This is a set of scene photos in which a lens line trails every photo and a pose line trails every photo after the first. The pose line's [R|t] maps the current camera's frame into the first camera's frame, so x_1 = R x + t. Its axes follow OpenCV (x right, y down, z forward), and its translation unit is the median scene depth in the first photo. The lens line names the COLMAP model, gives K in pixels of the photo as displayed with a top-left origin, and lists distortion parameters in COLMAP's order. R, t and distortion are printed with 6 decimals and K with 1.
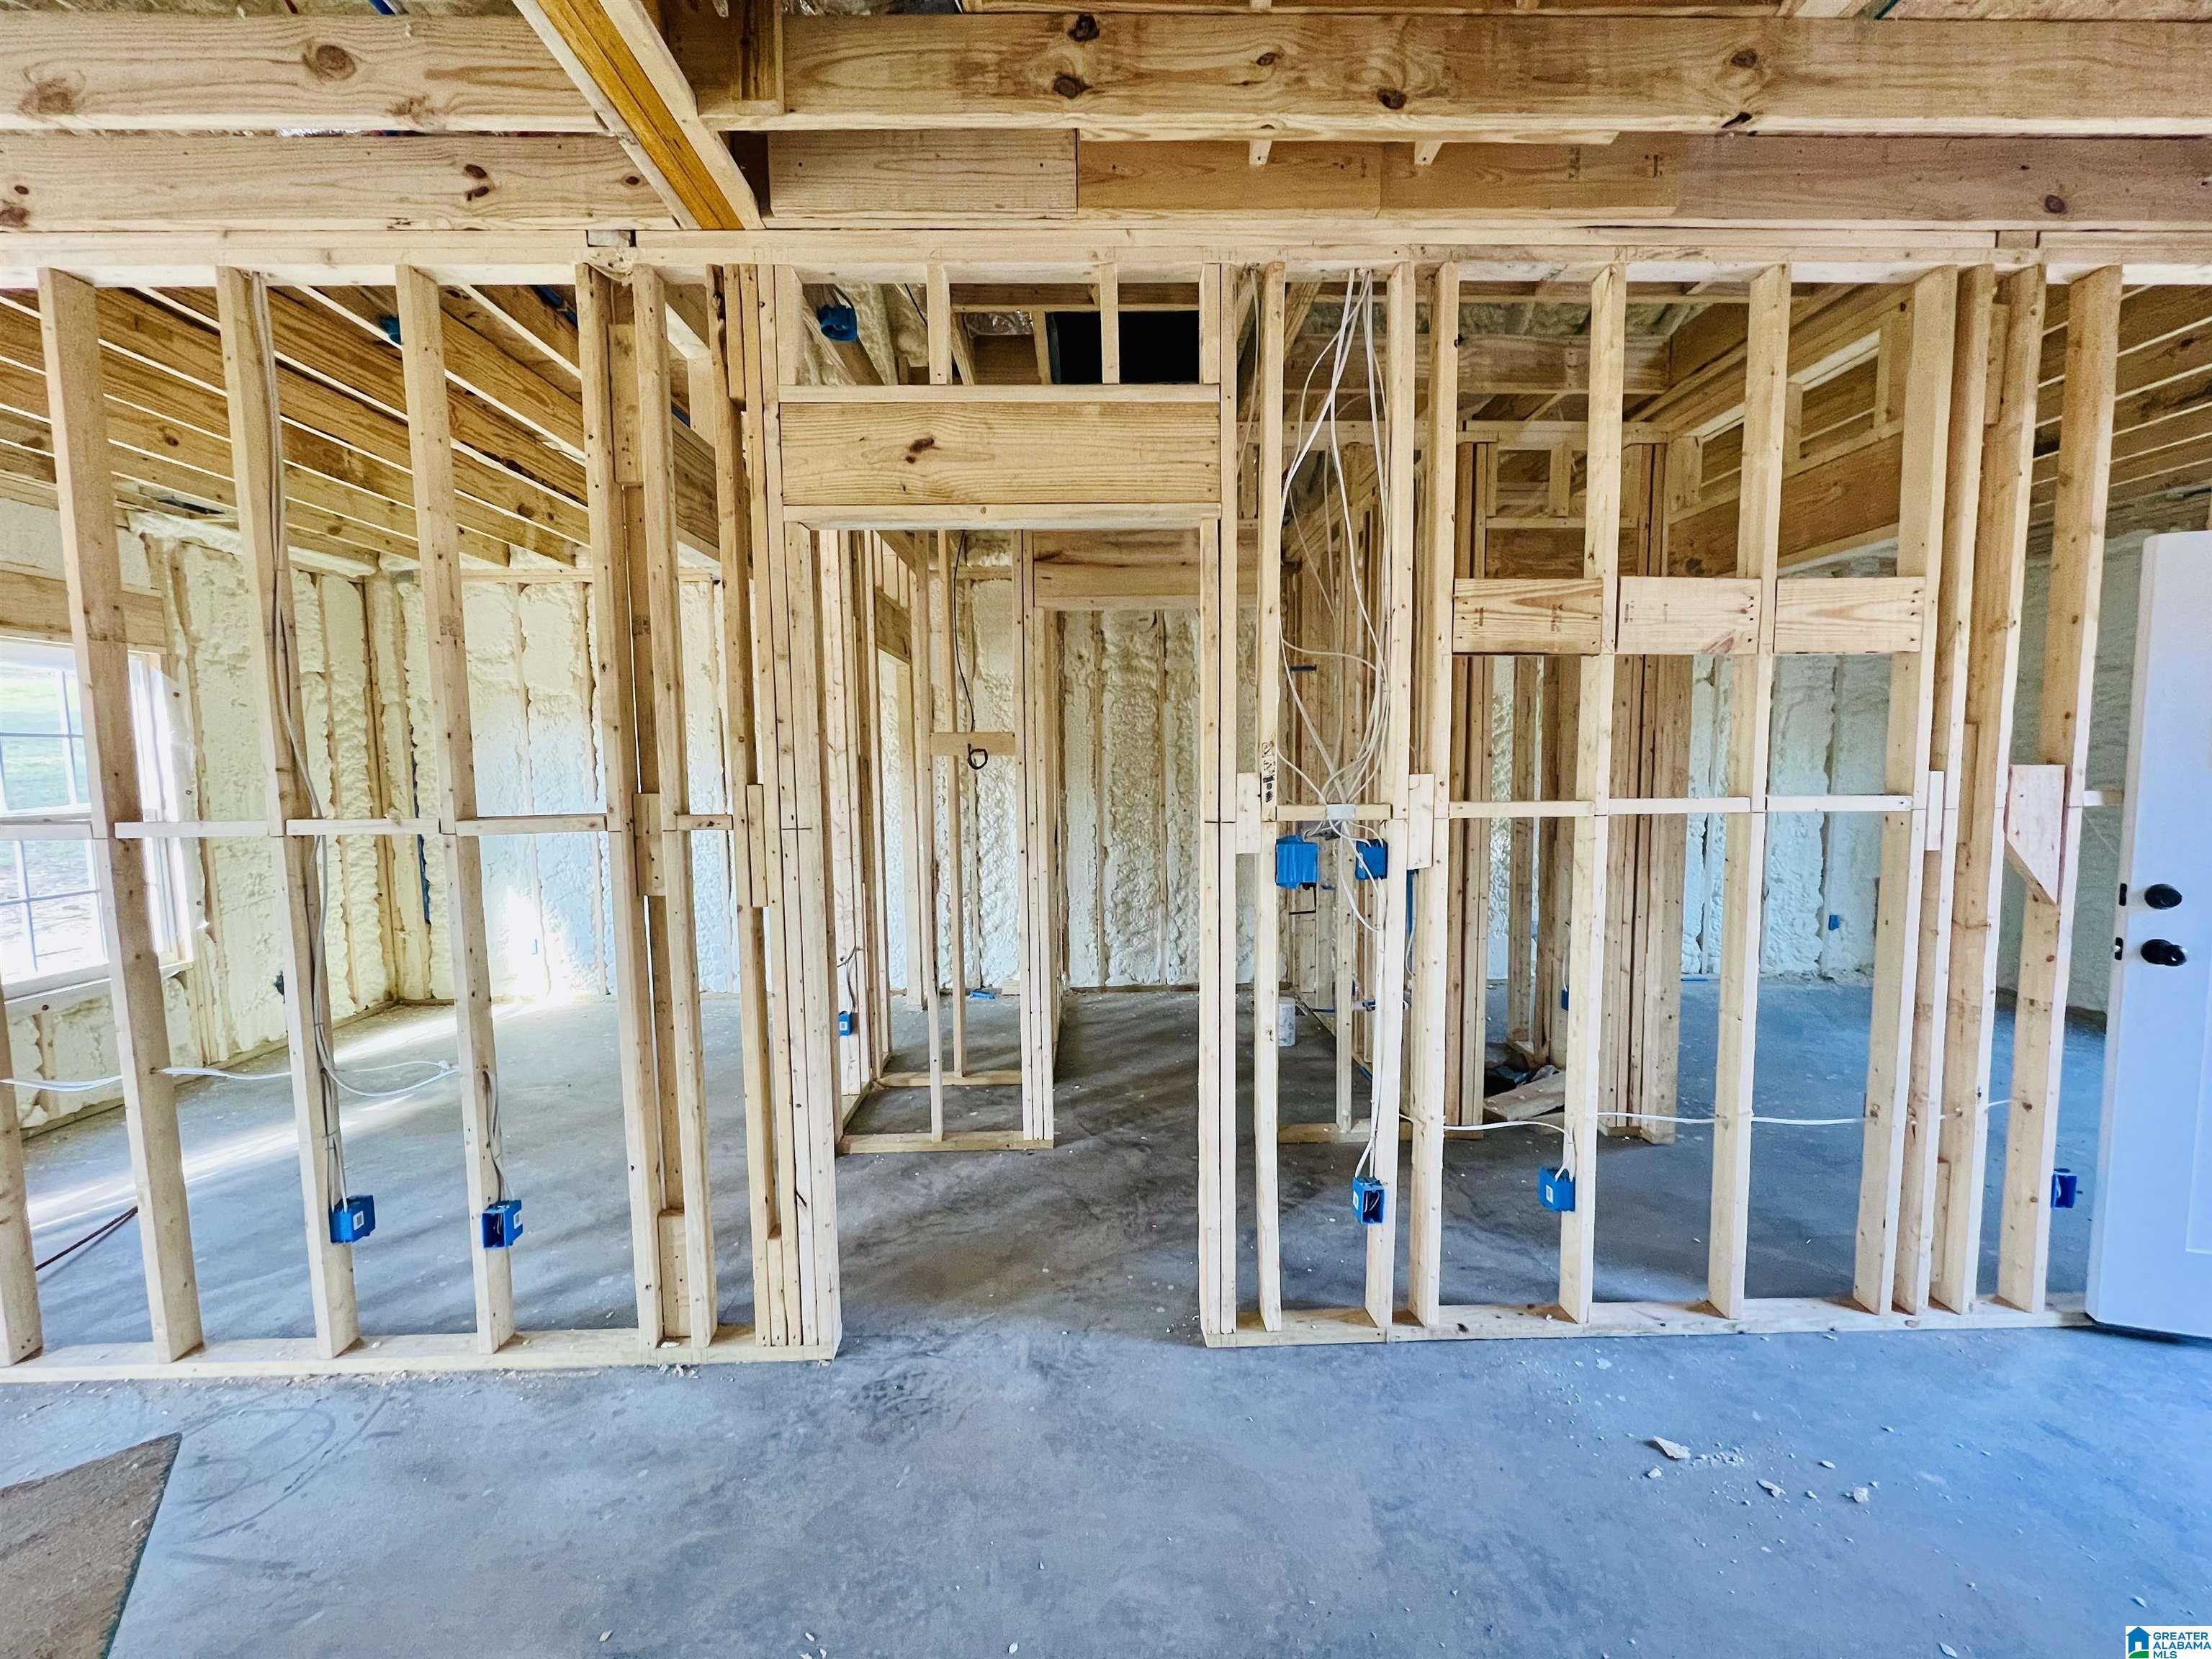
lens RADIAL K [[887.8, 0, 1106.8], [0, 887.8, 829.8], [0, 0, 1]] dist [-0.002807, 0.000809]
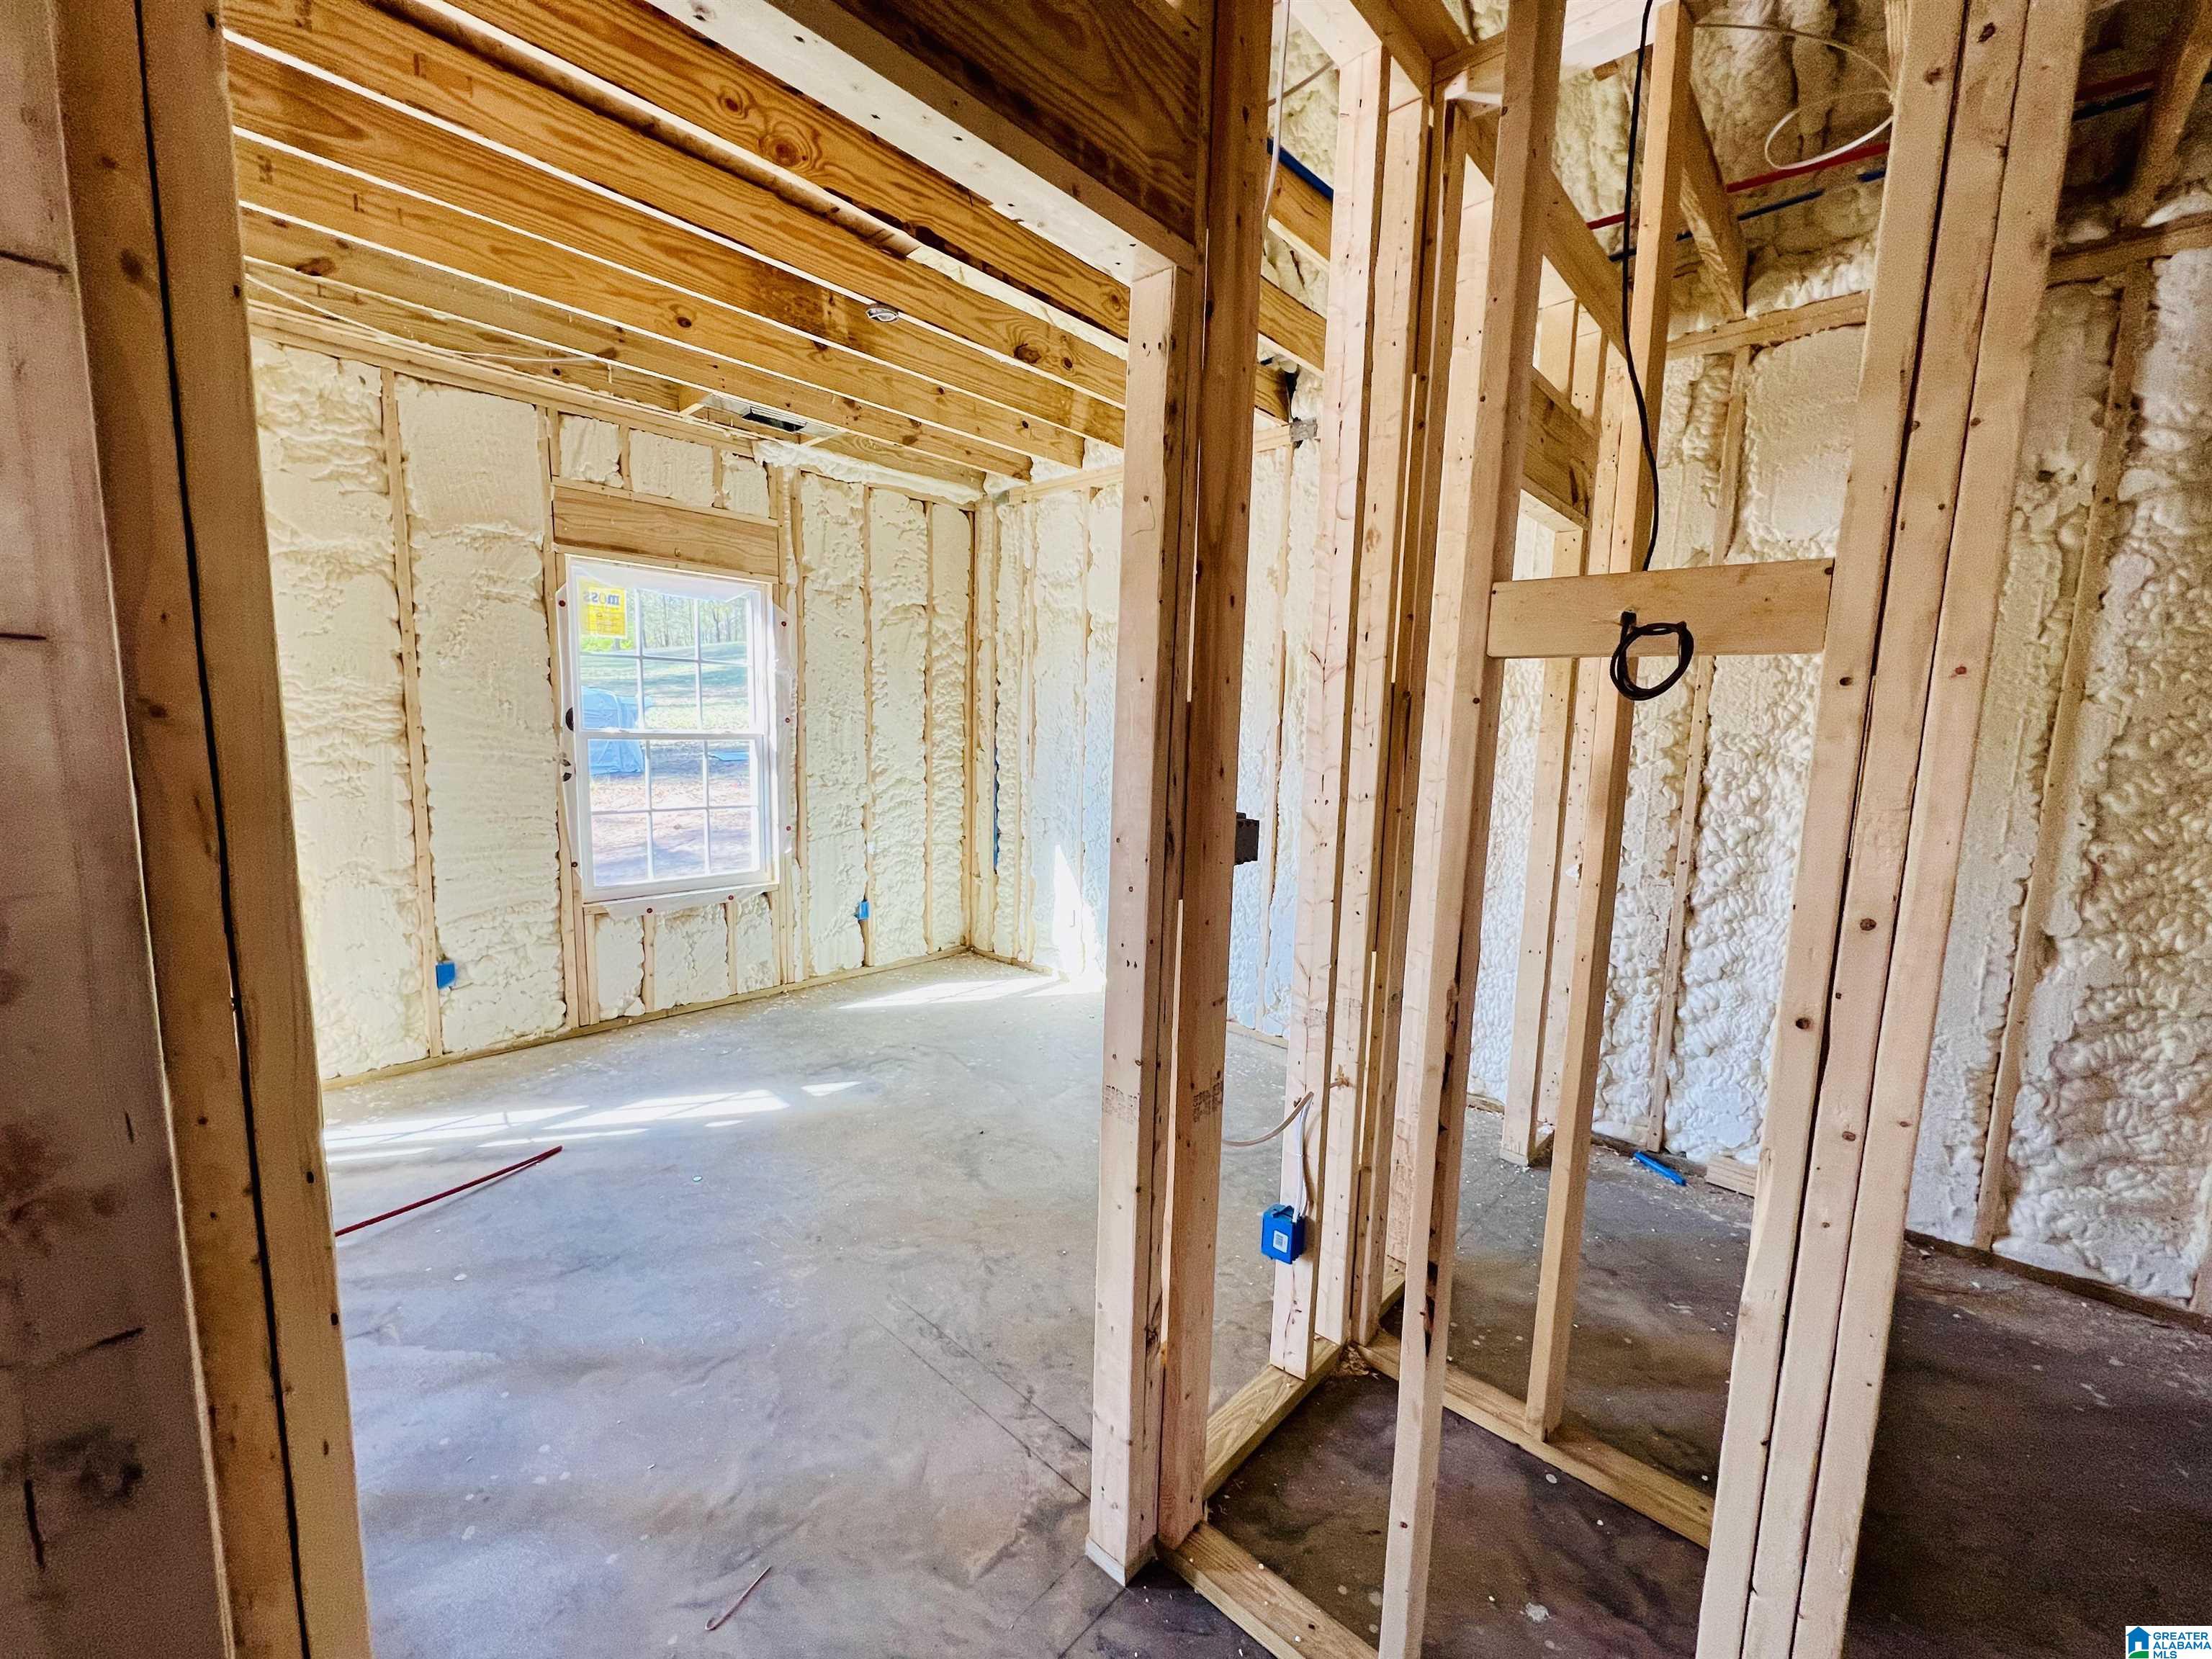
lens RADIAL K [[887.8, 0, 1103.9], [0, 887.8, 834.5], [0, 0, 1]] dist [-0.002807, 0.000809]
pose [[0.718064, 0.120237, -0.685512, -0.052505], [-0.093499, 0.992701, 0.076178, -0.022945], [0.689667, 0.009394, 0.724065, 0.501063]]
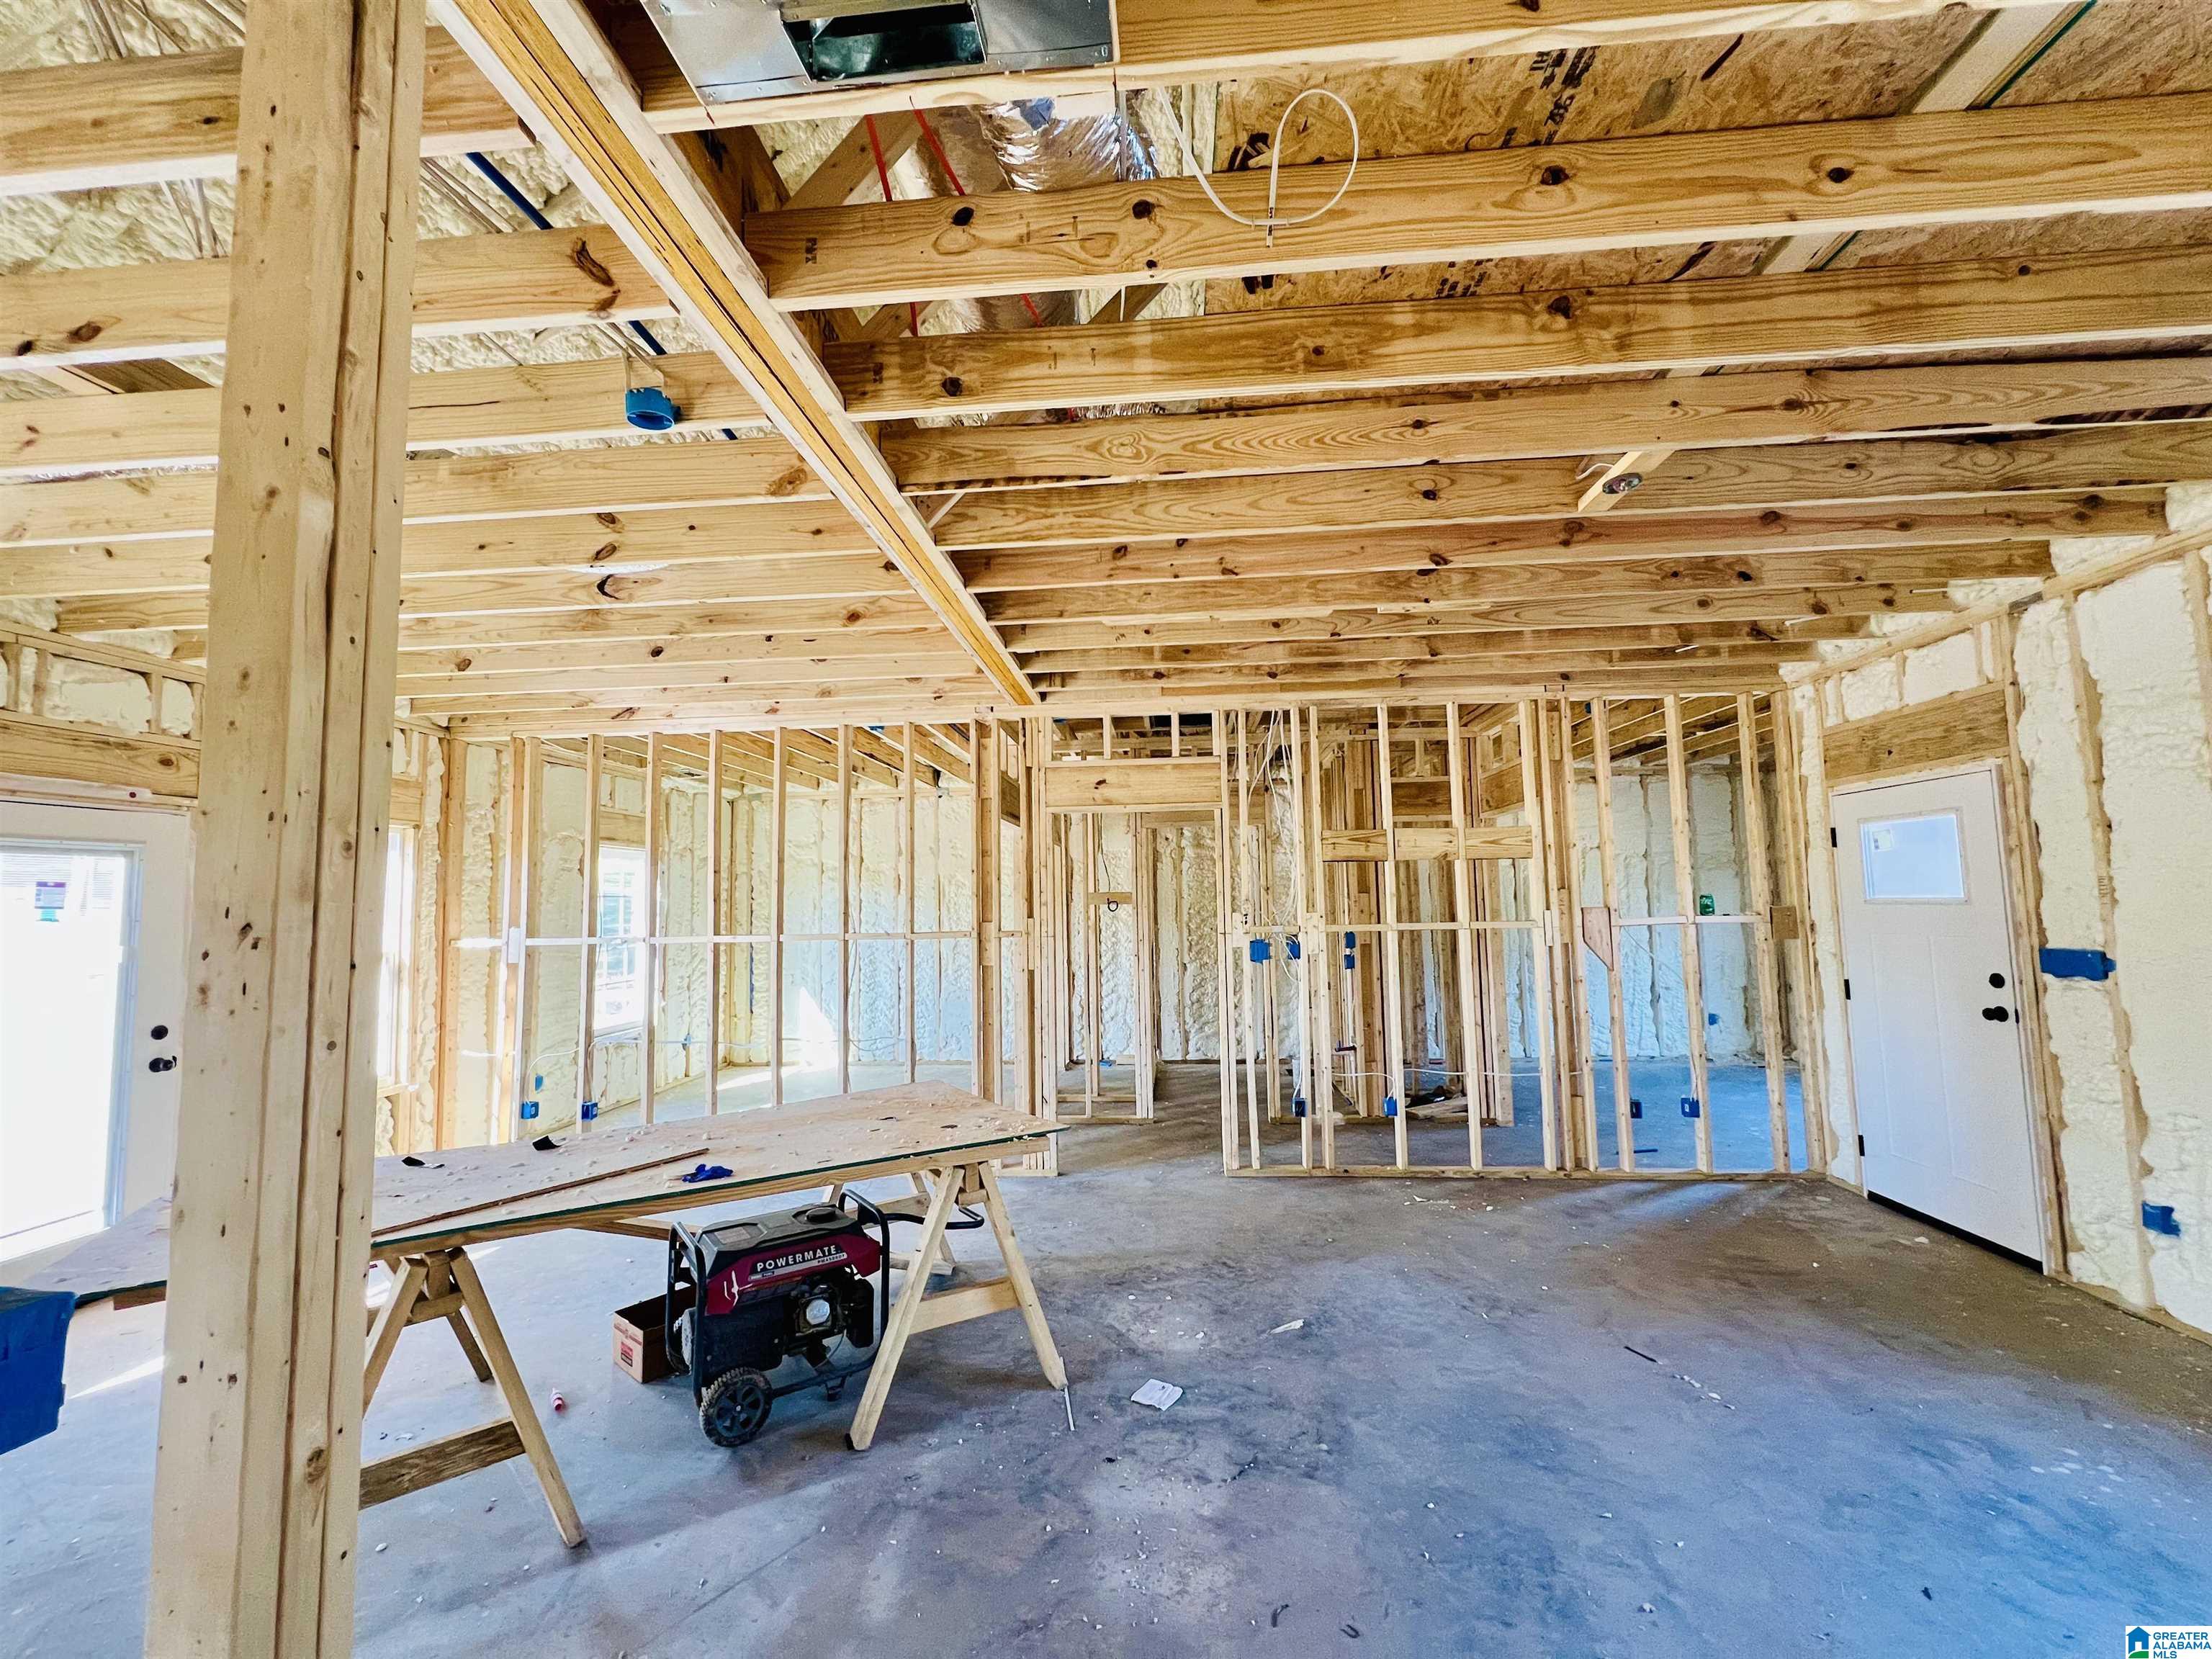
lens RADIAL K [[887.8, 0, 1103.0], [0, 887.8, 827.2], [0, 0, 1]] dist [-0.002807, 0.000809]
pose [[0.994387, -0.015119, -0.104721, 0.027507], [-0.002176, 0.986606, -0.163108, 0.047401], [0.105785, 0.162421, 0.981035, -0.669124]]
